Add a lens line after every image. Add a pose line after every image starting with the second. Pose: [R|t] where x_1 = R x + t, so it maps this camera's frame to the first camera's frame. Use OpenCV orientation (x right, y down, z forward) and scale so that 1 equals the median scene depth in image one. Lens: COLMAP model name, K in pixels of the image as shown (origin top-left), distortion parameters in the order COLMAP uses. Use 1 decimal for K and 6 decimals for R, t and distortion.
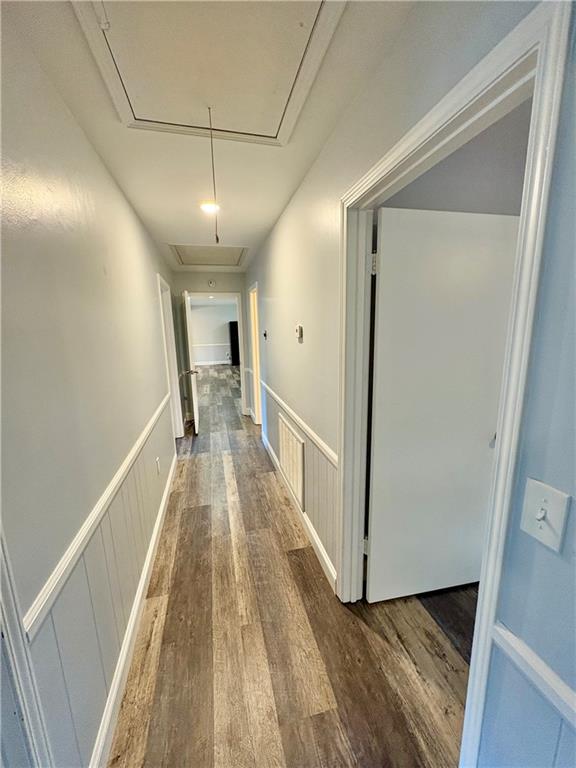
lens RADIAL K [[304.3, 0, 288.0], [0, 304.3, 384.4], [0, 0, 1]] dist [0.000312, 0.000677]
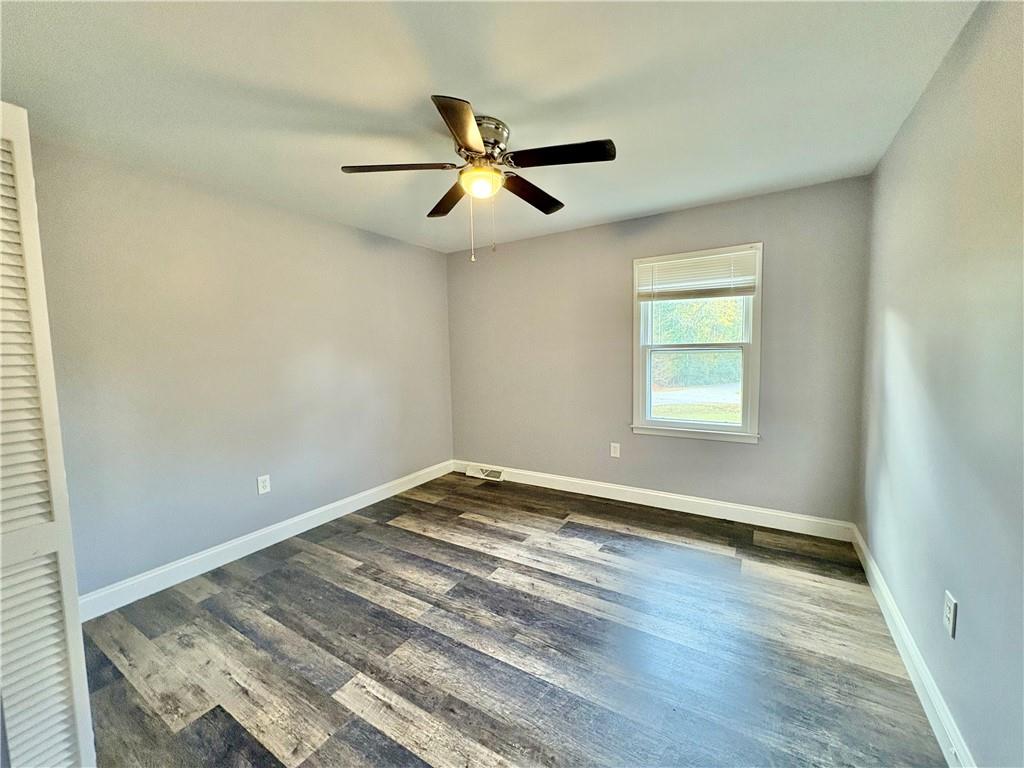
lens RADIAL K [[405.7, 0, 516.6], [0, 405.7, 381.5], [0, 0, 1]] dist [0.000312, 0.000677]
pose [[-0.707733, 0.091705, -0.700503, 0.605074], [-0.098360, 0.969092, 0.226242, -0.224562], [0.699600, 0.229020, -0.676838, 1.655417]]
